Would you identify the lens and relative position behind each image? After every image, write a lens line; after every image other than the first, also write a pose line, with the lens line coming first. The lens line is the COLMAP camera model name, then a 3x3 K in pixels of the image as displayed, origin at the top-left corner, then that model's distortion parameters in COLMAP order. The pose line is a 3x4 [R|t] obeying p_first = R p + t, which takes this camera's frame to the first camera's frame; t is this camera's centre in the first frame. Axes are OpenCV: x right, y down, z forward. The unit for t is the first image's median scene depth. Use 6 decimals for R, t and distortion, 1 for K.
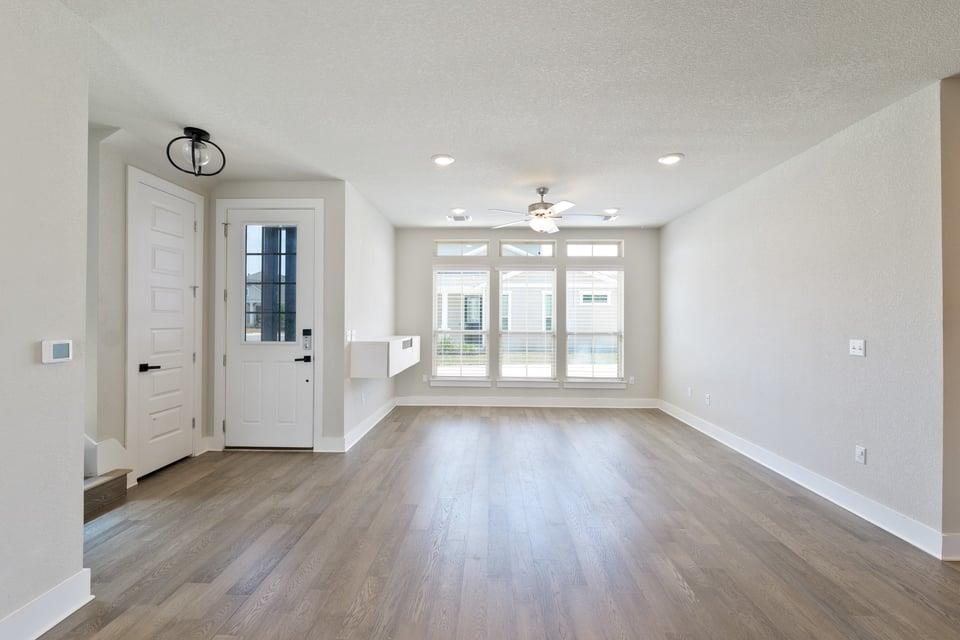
lens RADIAL K [[391.9, 0, 476.6], [0, 391.9, 317.7], [0, 0, 1]] dist [-0.000498, -0.000342]
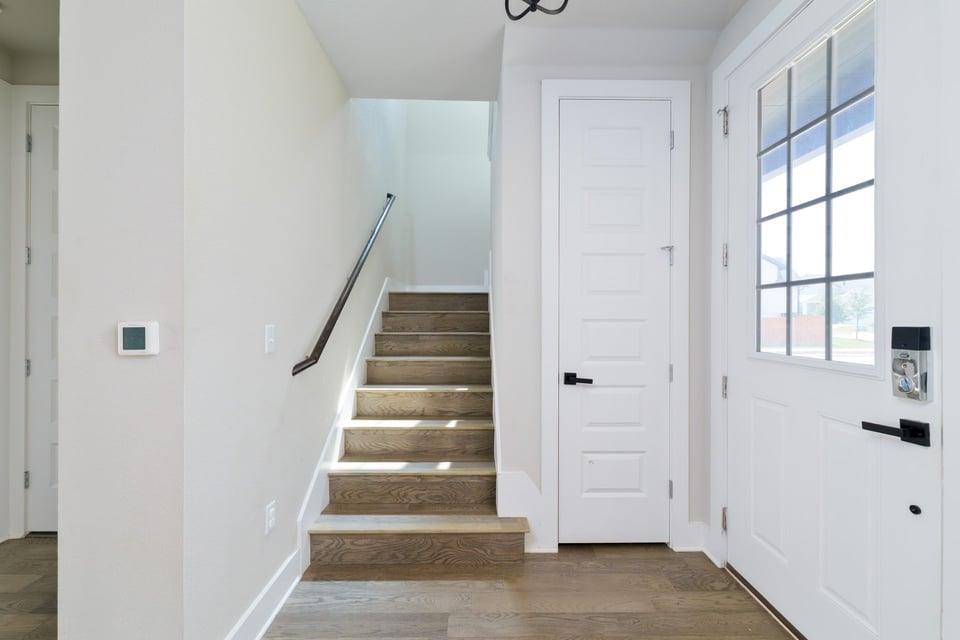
lens RADIAL K [[391.9, 0, 476.6], [0, 391.9, 317.7], [0, 0, 1]] dist [-0.000498, -0.000342]
pose [[0.052141, -0.003847, -0.998632, -0.165811], [0.000271, 0.999993, -0.003838, 0.023167], [0.998640, -0.000070, 0.052142, 0.661279]]
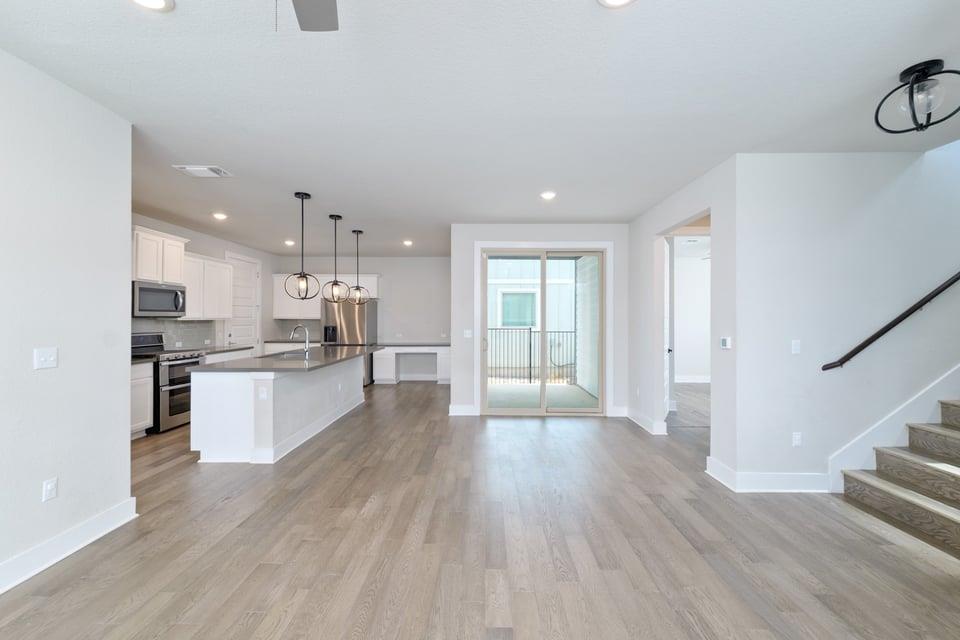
lens RADIAL K [[391.9, 0, 476.6], [0, 391.9, 317.7], [0, 0, 1]] dist [-0.000498, -0.000342]
pose [[-0.999785, -0.008800, -0.018785, 0.078645], [-0.008670, 0.999938, -0.006941, -0.005514], [0.018845, -0.006777, -0.999799, 1.249028]]
